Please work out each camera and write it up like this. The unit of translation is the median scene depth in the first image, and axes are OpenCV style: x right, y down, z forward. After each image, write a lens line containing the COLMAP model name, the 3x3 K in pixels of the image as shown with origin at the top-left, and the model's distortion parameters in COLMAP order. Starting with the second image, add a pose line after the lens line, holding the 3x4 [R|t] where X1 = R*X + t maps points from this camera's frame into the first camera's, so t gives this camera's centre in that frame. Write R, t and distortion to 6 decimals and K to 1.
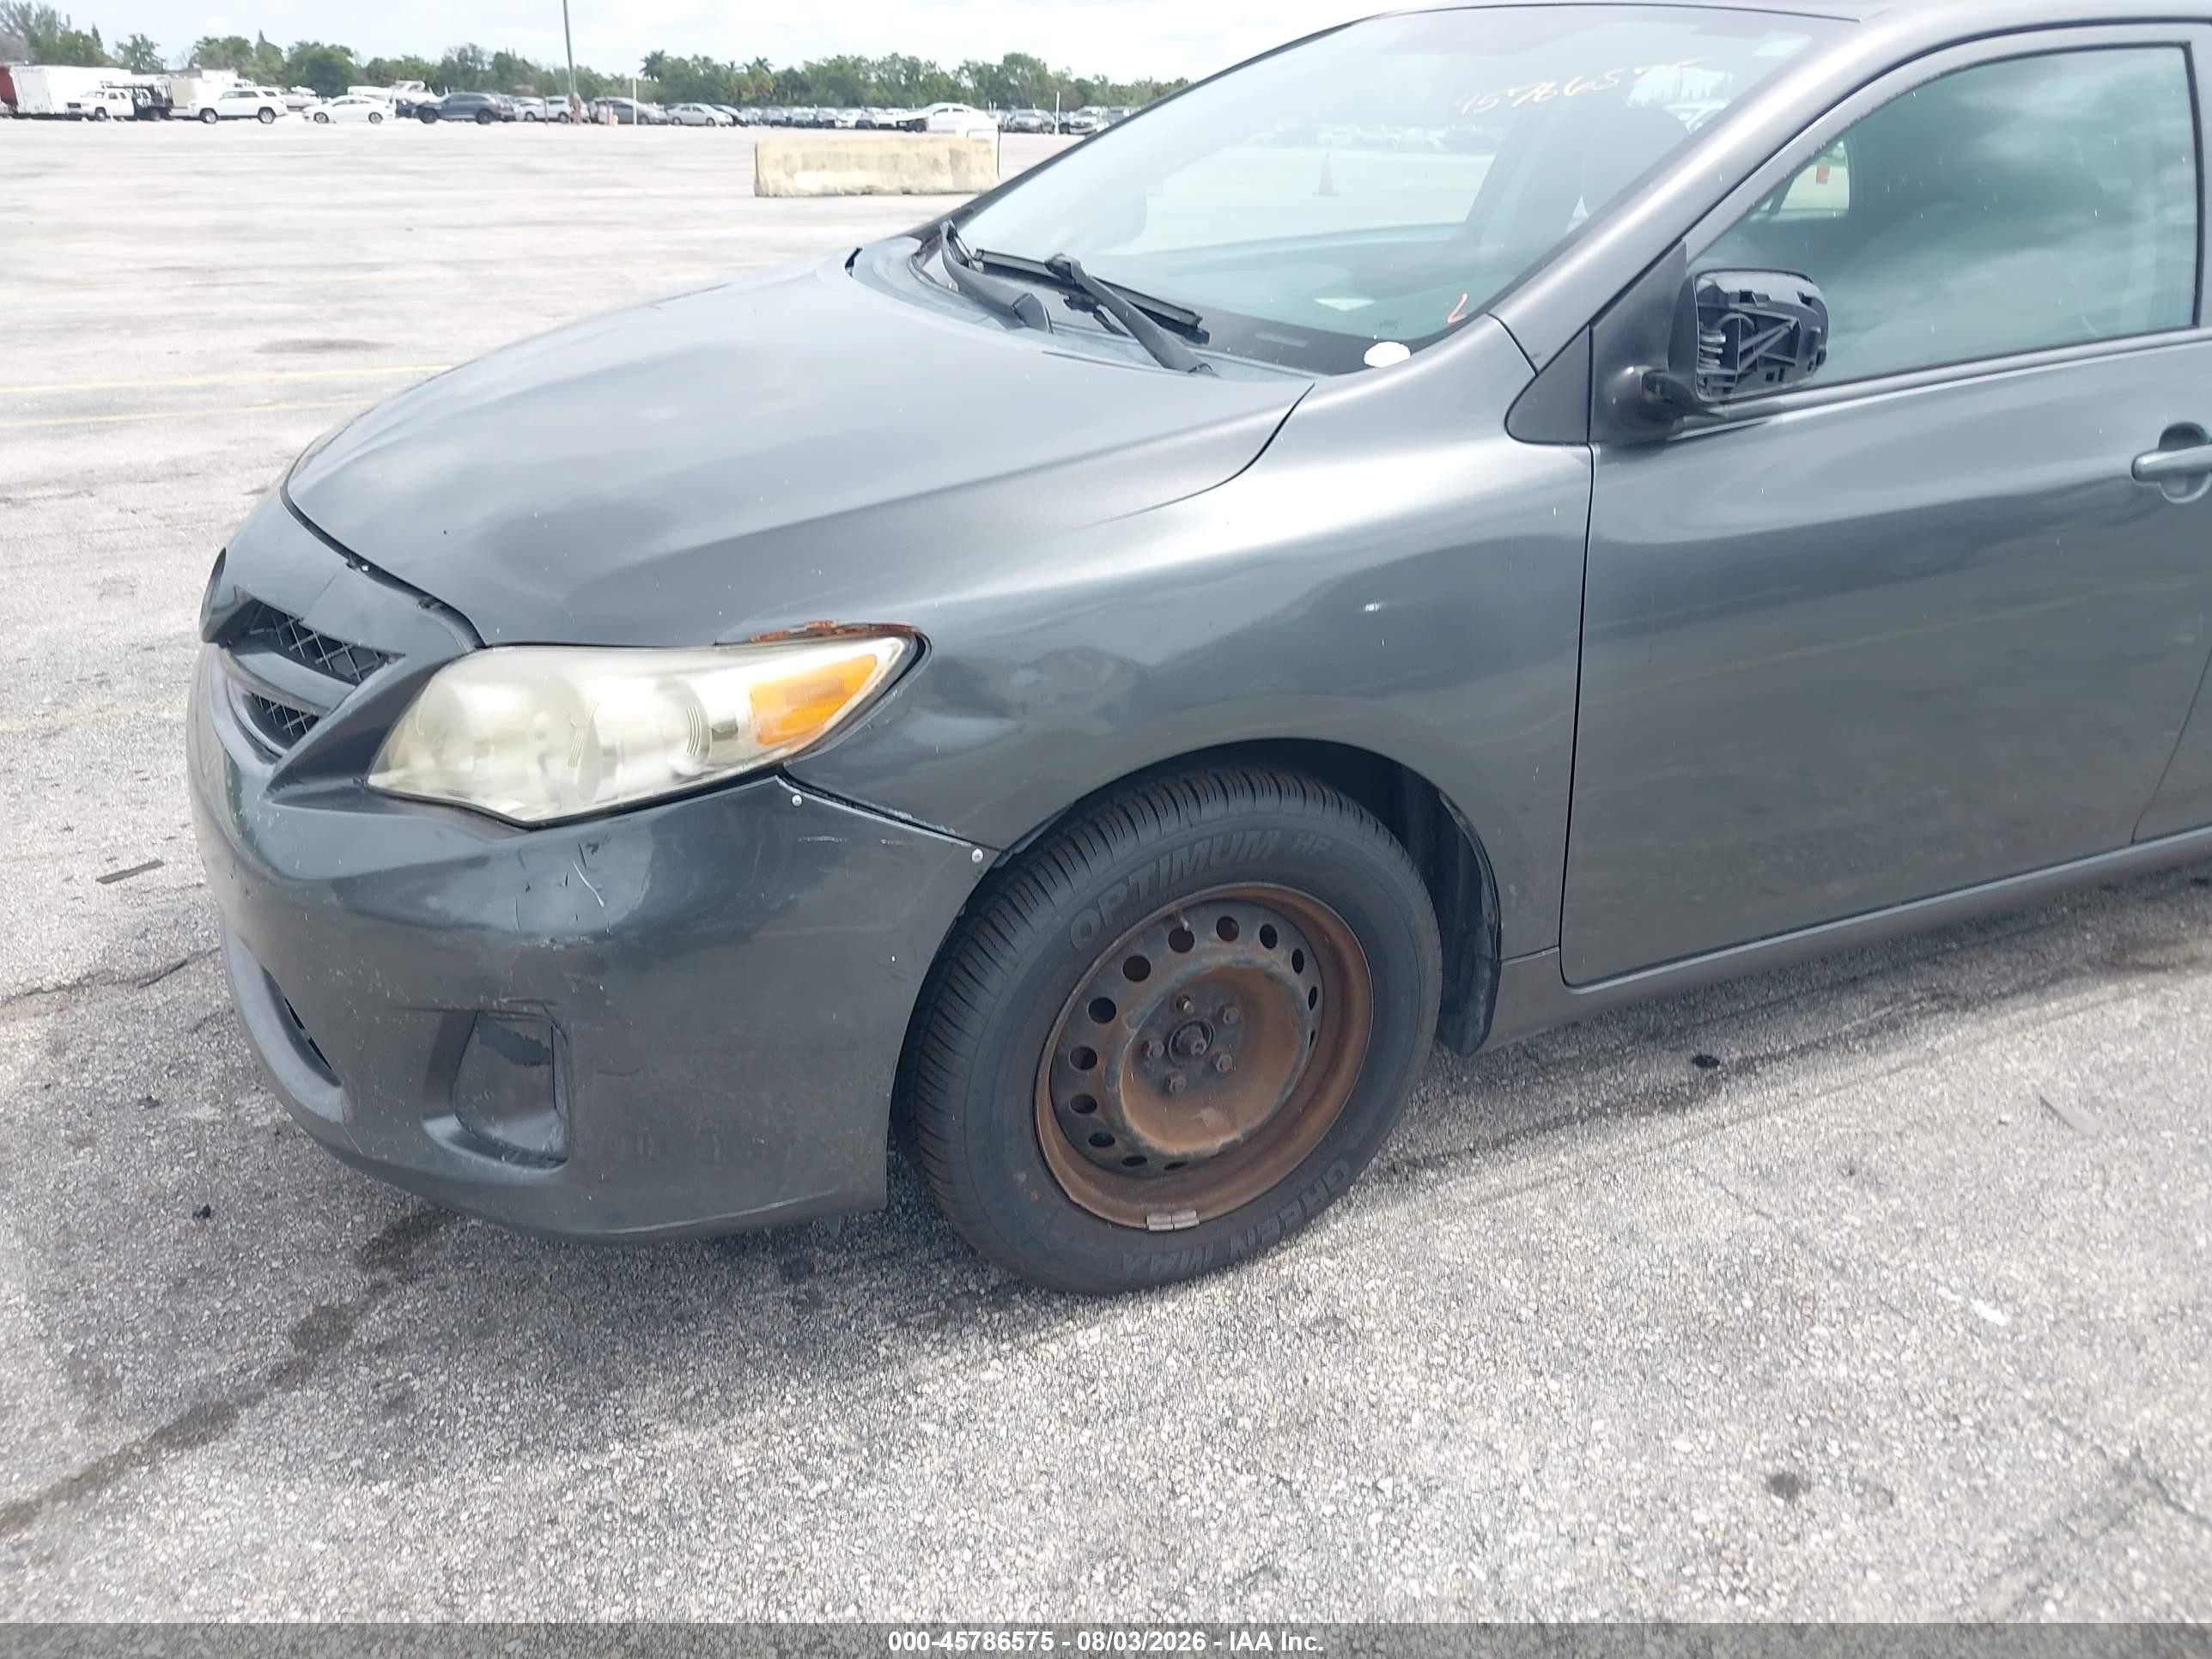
lens RADIAL K [[1632.6, 0, 1109.5], [0, 1632.6, 865.3], [0, 0, 1]] dist [-0.003085, 0.021905]
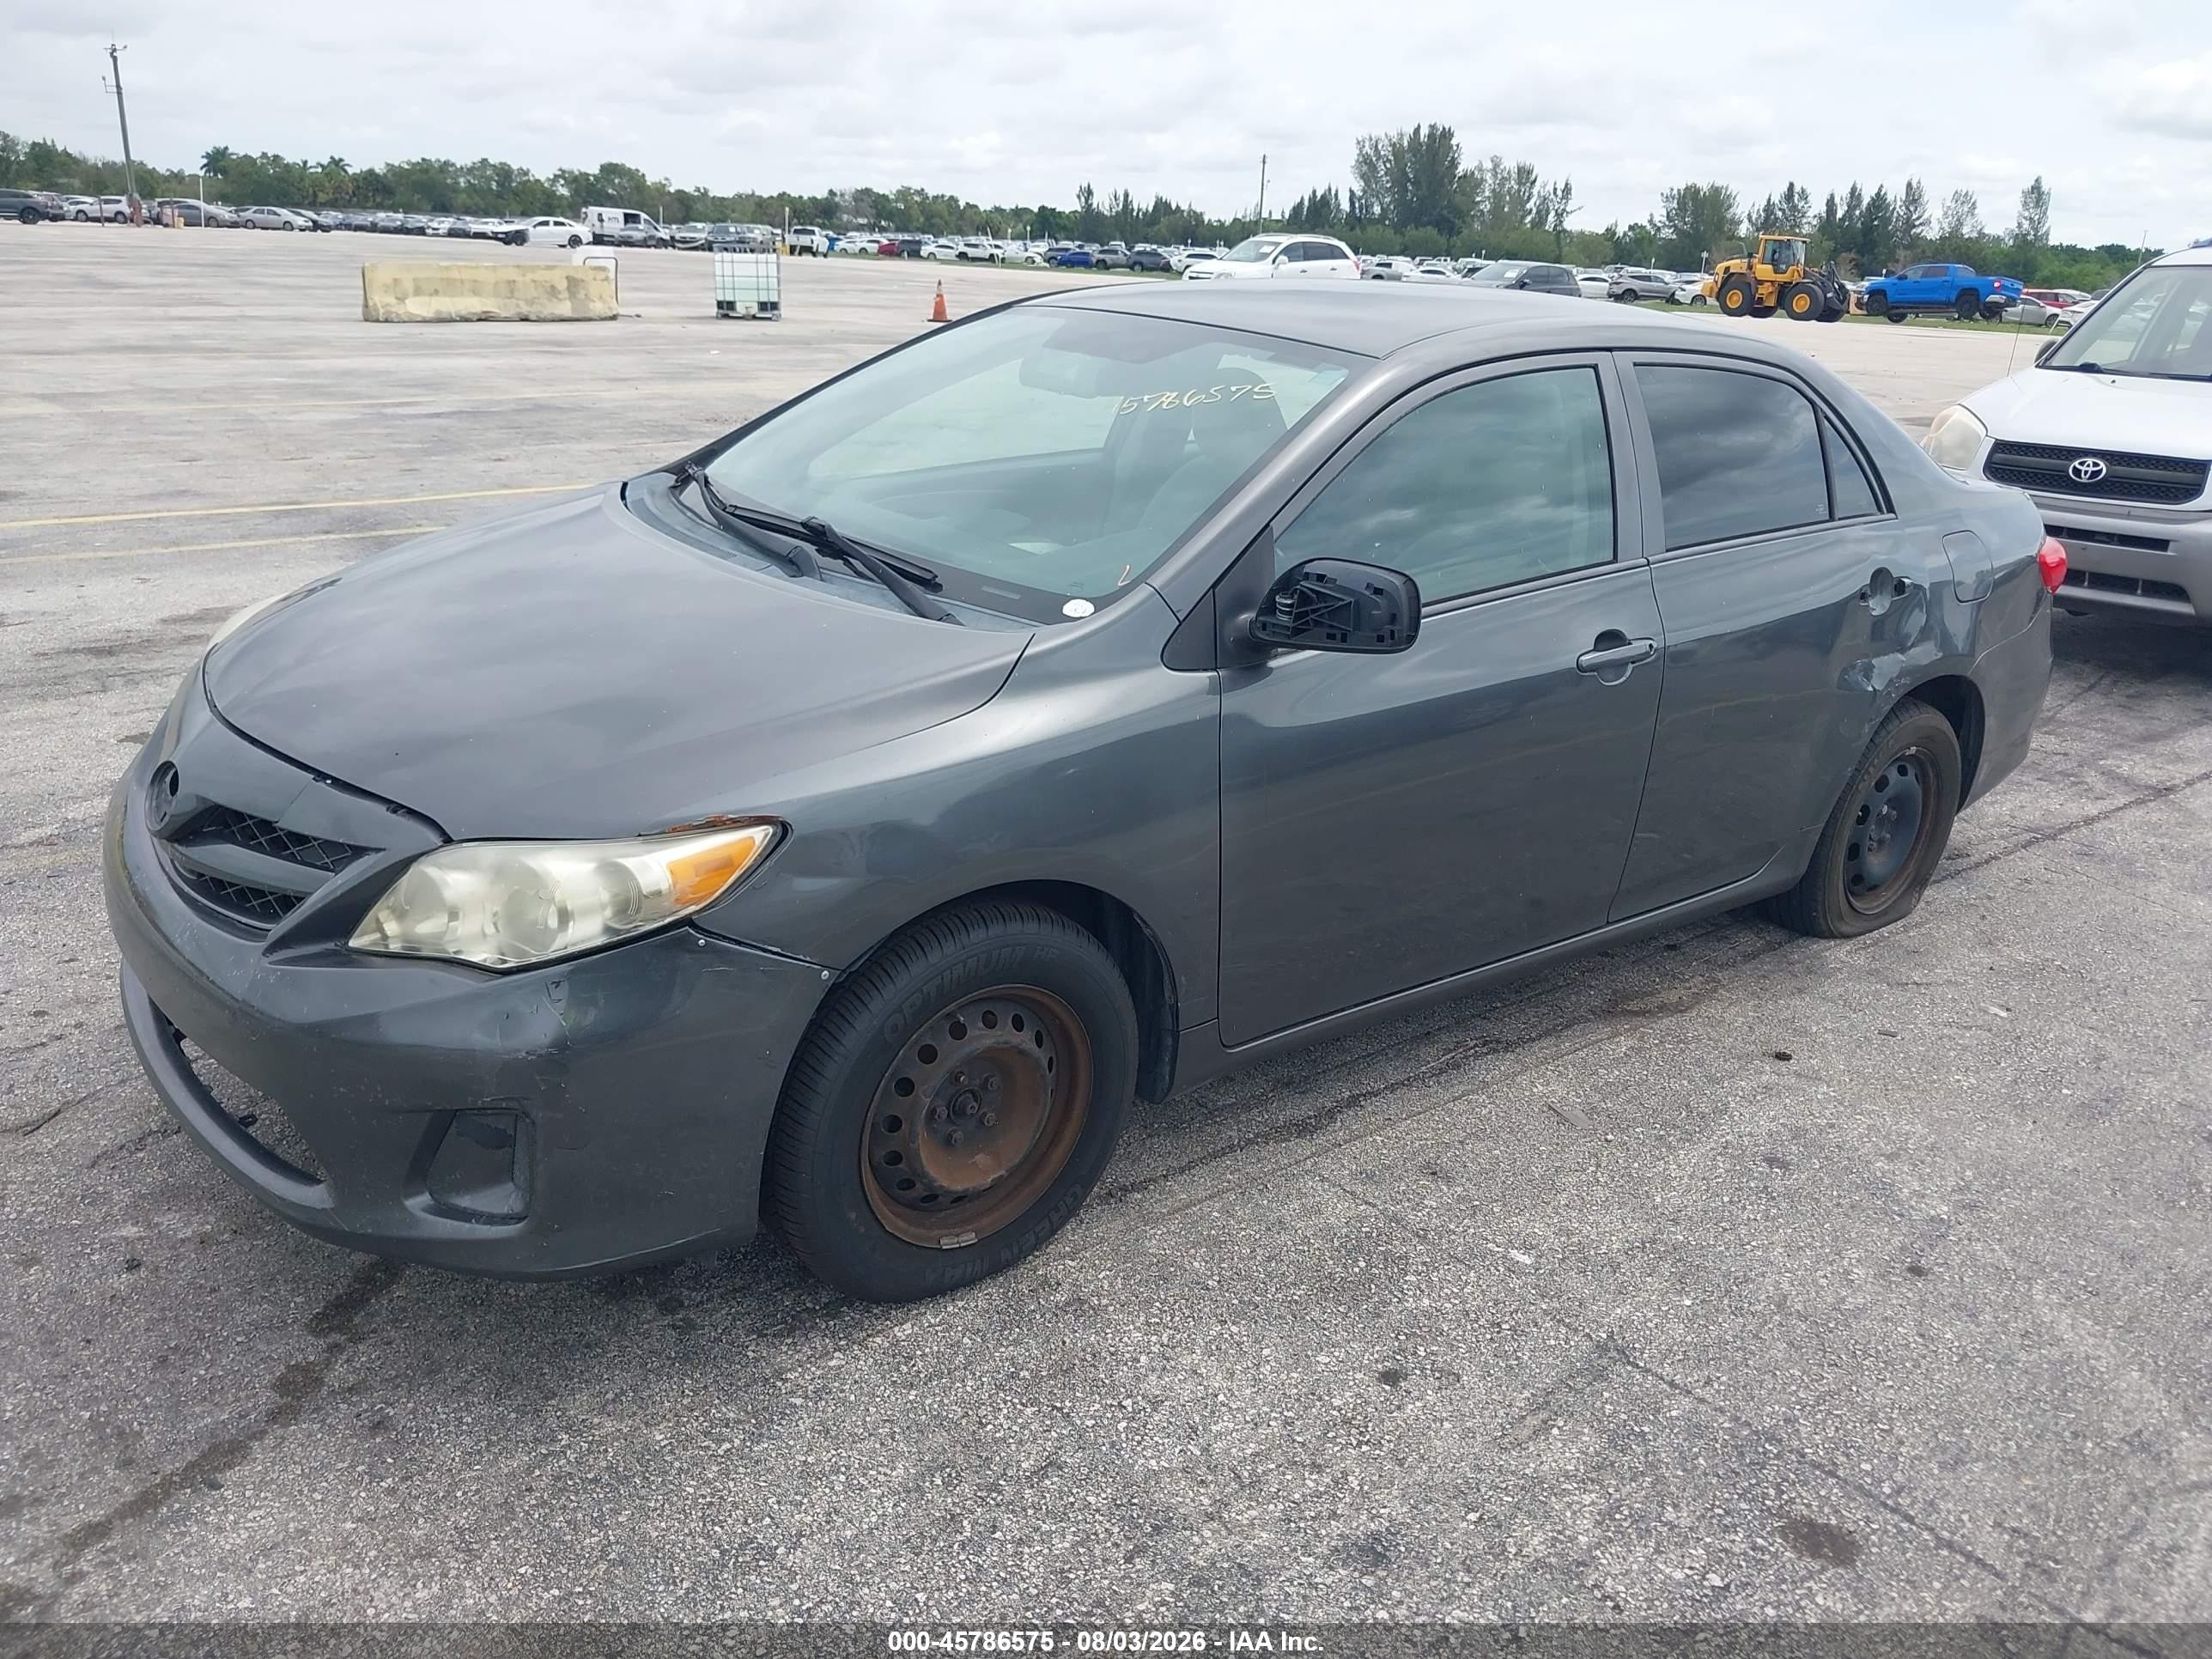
lens RADIAL K [[1758.2, 0, 1150.4], [0, 1758.2, 793.1], [0, 0, 1]] dist [-0.014946, 0.011464]
pose [[0.968579, -0.030029, 0.246887, -0.161812], [0.056099, 0.993480, -0.099247, 0.003891], [-0.242297, 0.109978, 0.963949, -0.503009]]
